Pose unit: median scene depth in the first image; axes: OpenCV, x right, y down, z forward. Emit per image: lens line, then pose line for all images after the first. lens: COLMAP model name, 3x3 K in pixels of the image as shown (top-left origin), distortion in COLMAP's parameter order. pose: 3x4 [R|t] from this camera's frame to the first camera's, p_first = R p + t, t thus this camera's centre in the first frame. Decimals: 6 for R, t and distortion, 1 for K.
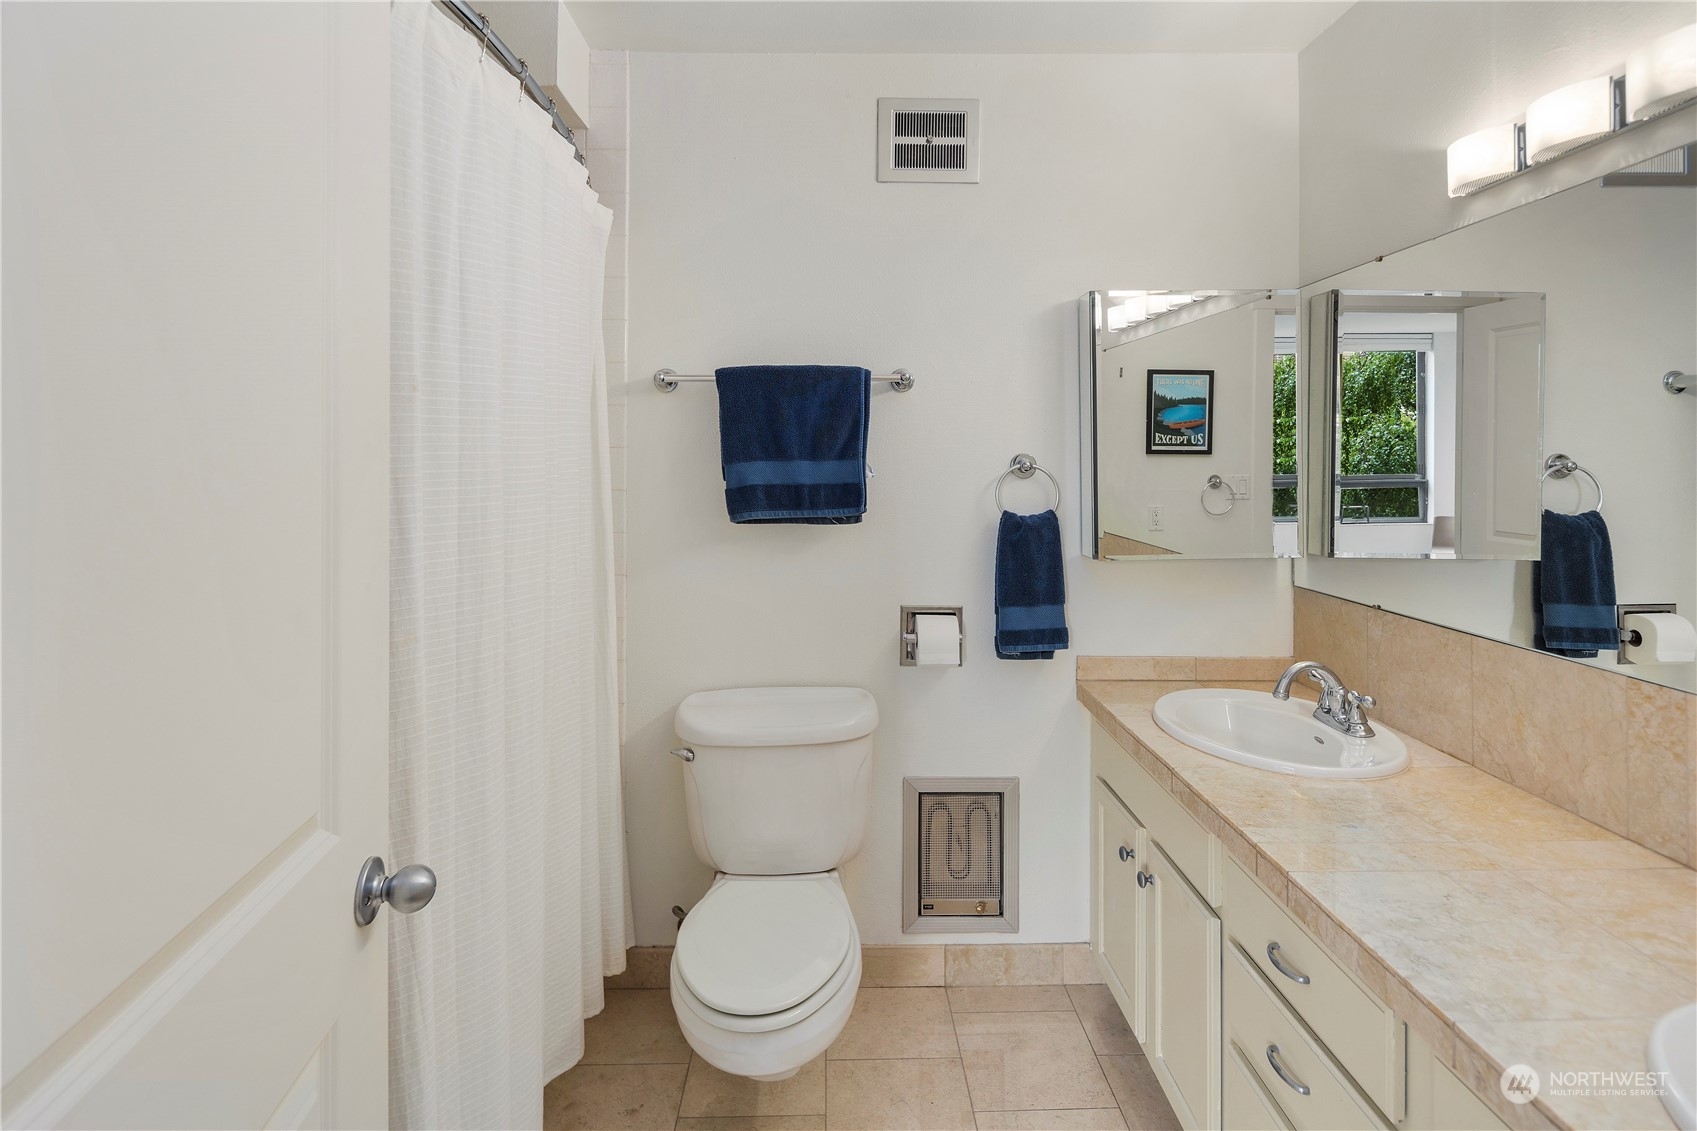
lens RADIAL K [[853.3, 0, 879.1], [0, 853.3, 448.1], [0, 0, 1]] dist [-0.001285, -0.006029]
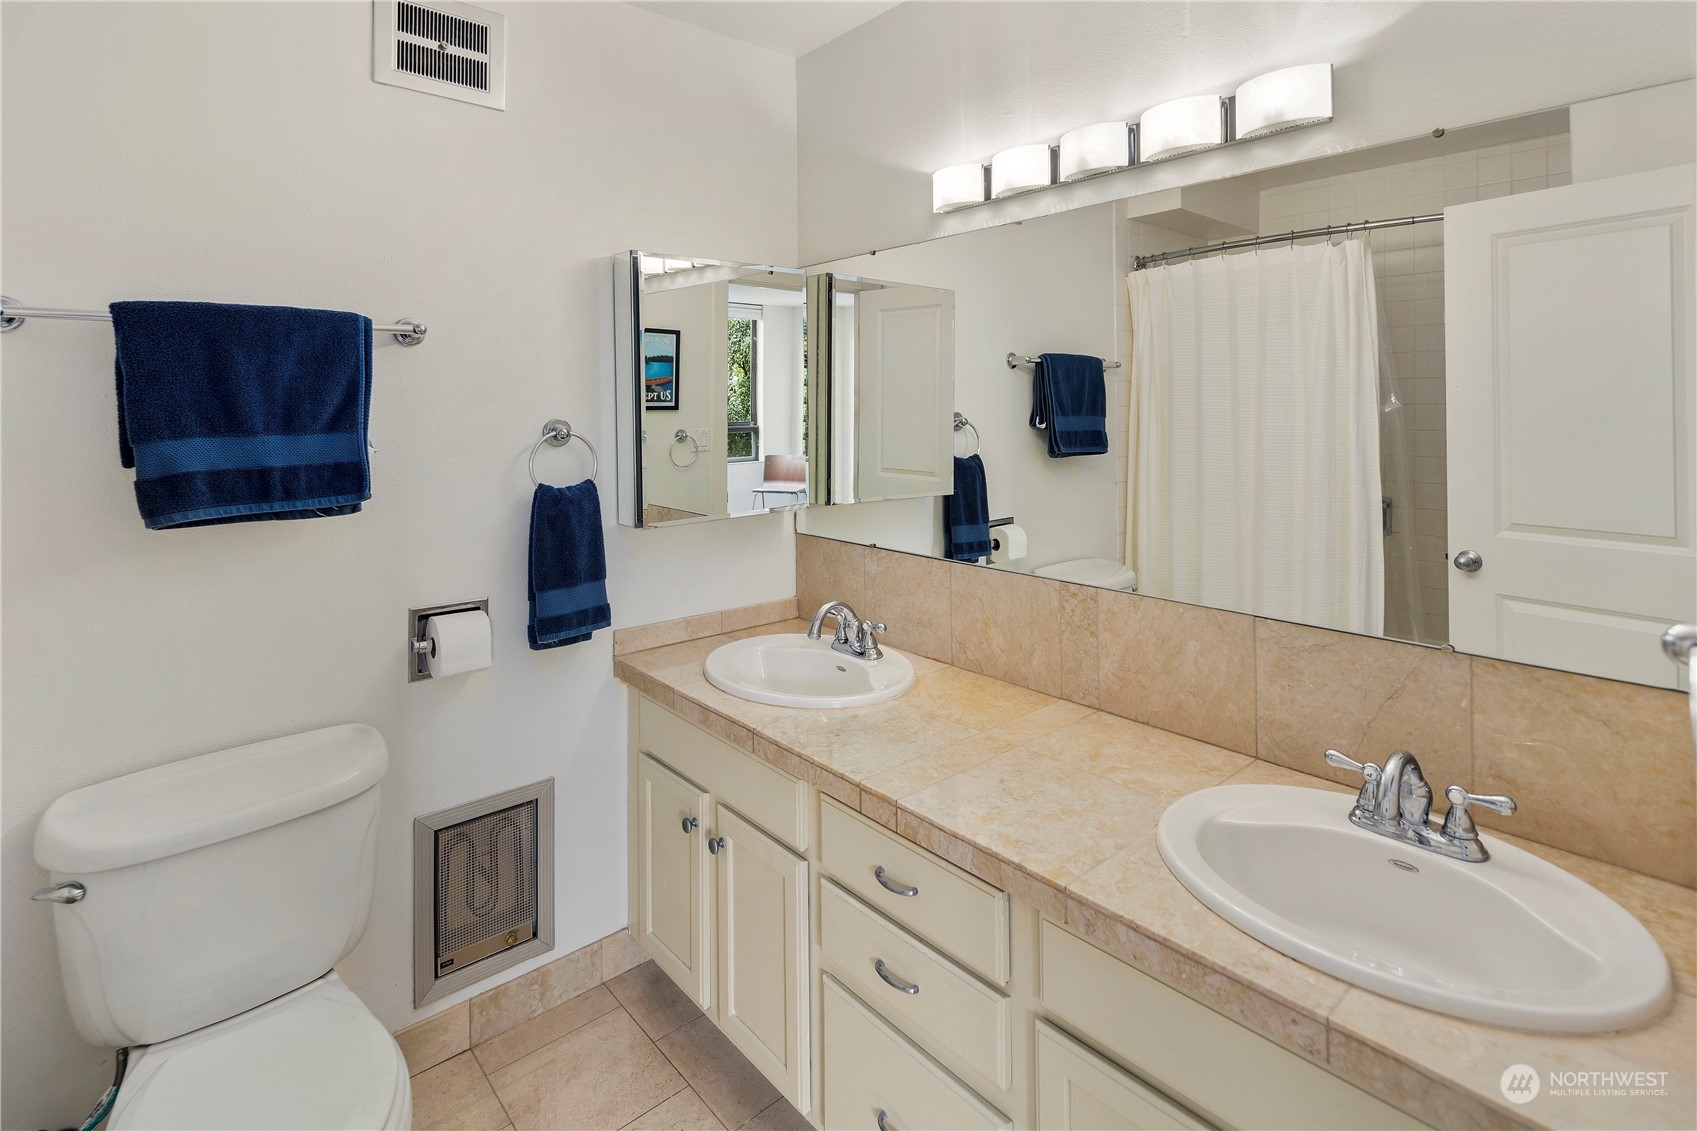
lens RADIAL K [[825.3, 0, 846.4], [0, 825.3, 389.6], [0, 0, 1]] dist [0.001835, -0.004603]
pose [[0.761361, 0.005154, 0.648308, -0.173605], [-0.005691, 0.999983, -0.001266, -0.026927], [-0.648303, -0.002726, 0.761377, 0.132745]]
